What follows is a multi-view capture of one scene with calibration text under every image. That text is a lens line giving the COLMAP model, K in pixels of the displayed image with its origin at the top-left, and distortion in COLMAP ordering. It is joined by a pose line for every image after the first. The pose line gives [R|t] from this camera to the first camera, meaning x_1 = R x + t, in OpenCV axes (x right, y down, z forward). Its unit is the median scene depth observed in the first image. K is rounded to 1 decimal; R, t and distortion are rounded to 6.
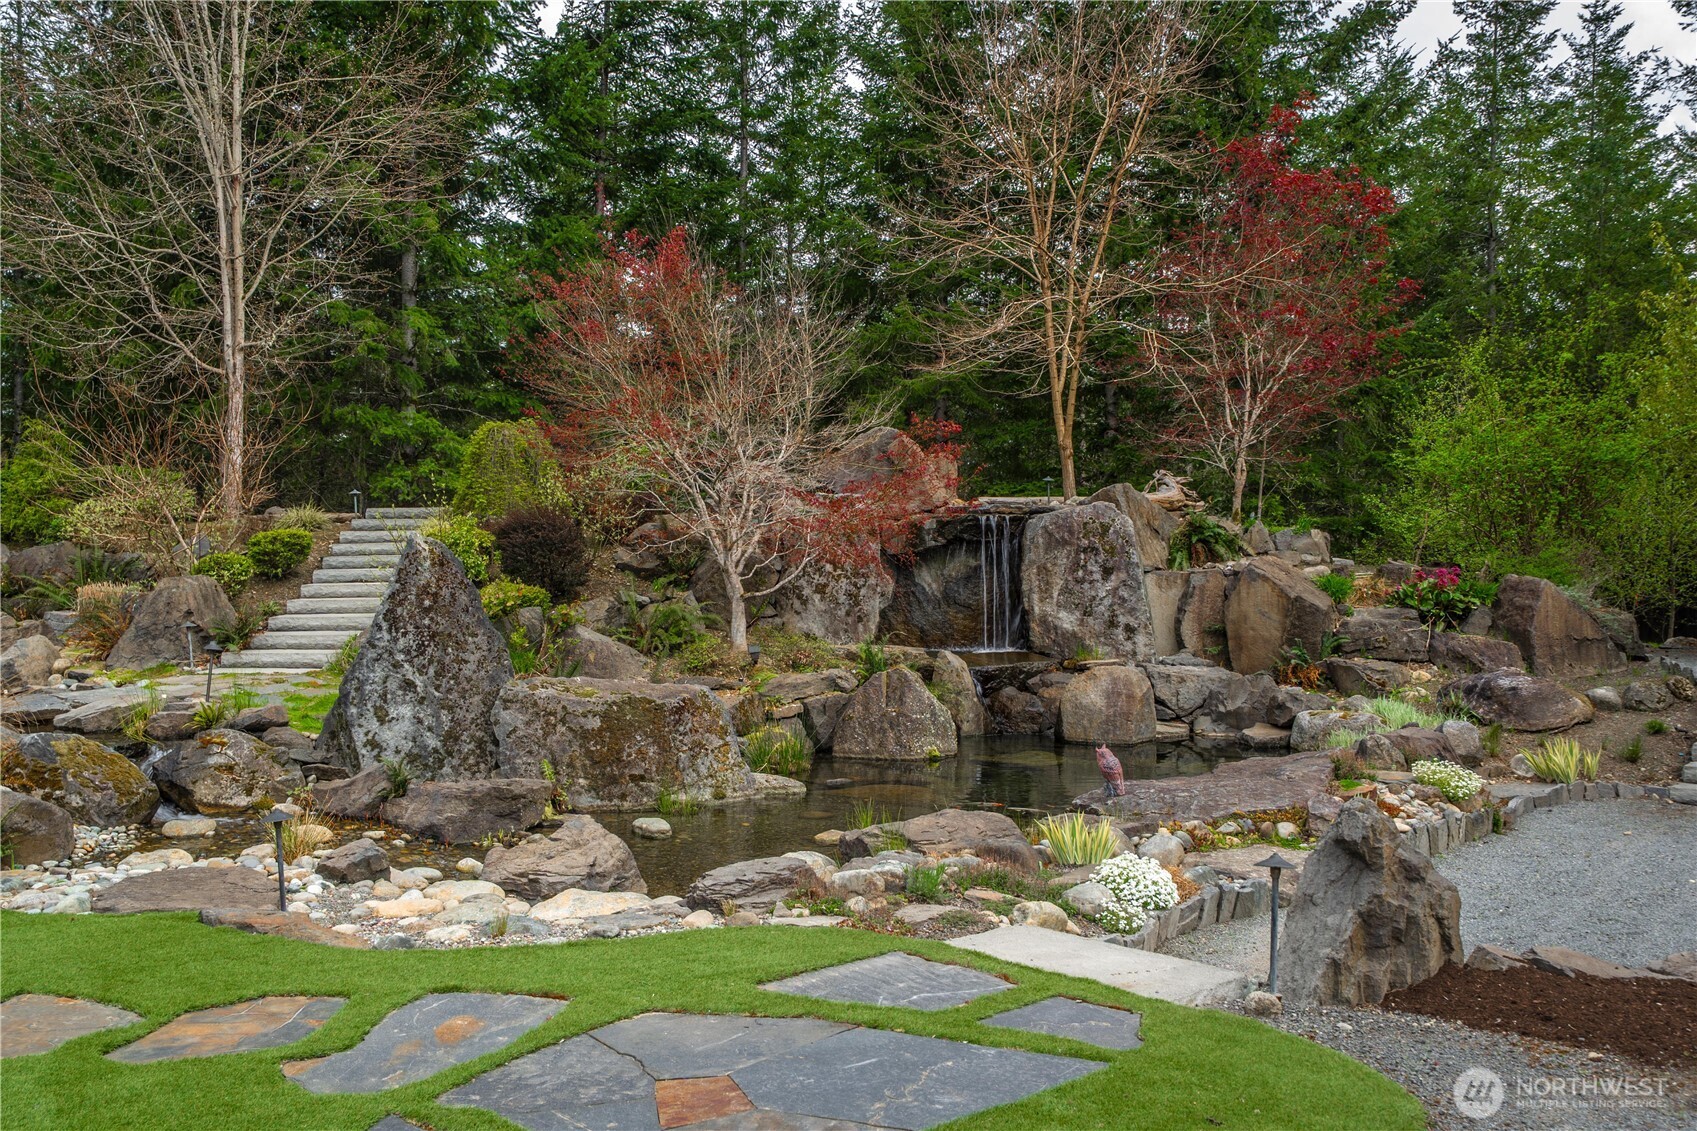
lens RADIAL K [[1420.8, 0, 848.5], [0, 1420.8, 565.5], [0, 0, 1]] dist [0.034762, 0.012355]
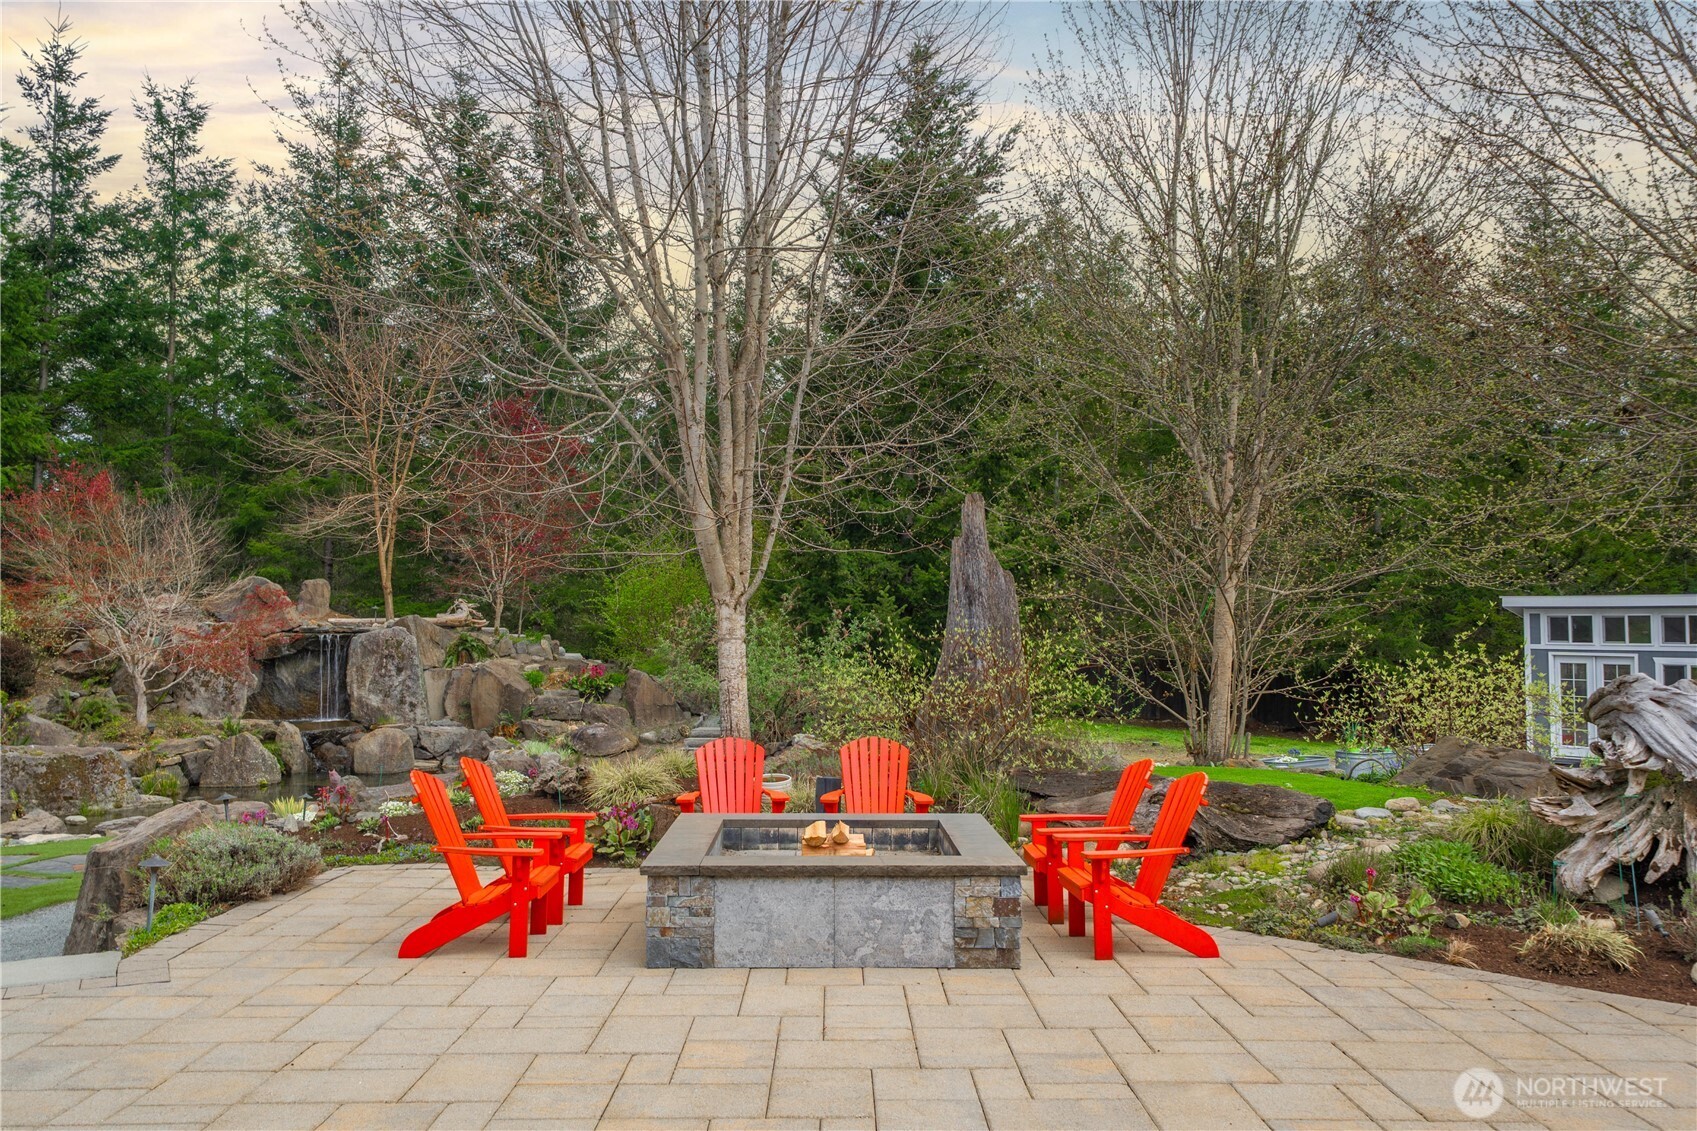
lens RADIAL K [[1420.8, 0, 848.5], [0, 1420.8, 565.5], [0, 0, 1]] dist [0.034762, 0.012355]
pose [[0.940107, 0.012221, 0.340660, 0.112613], [0.000553, 0.999301, -0.037375, -0.057069], [-0.340878, 0.035324, 0.939444, -0.761446]]
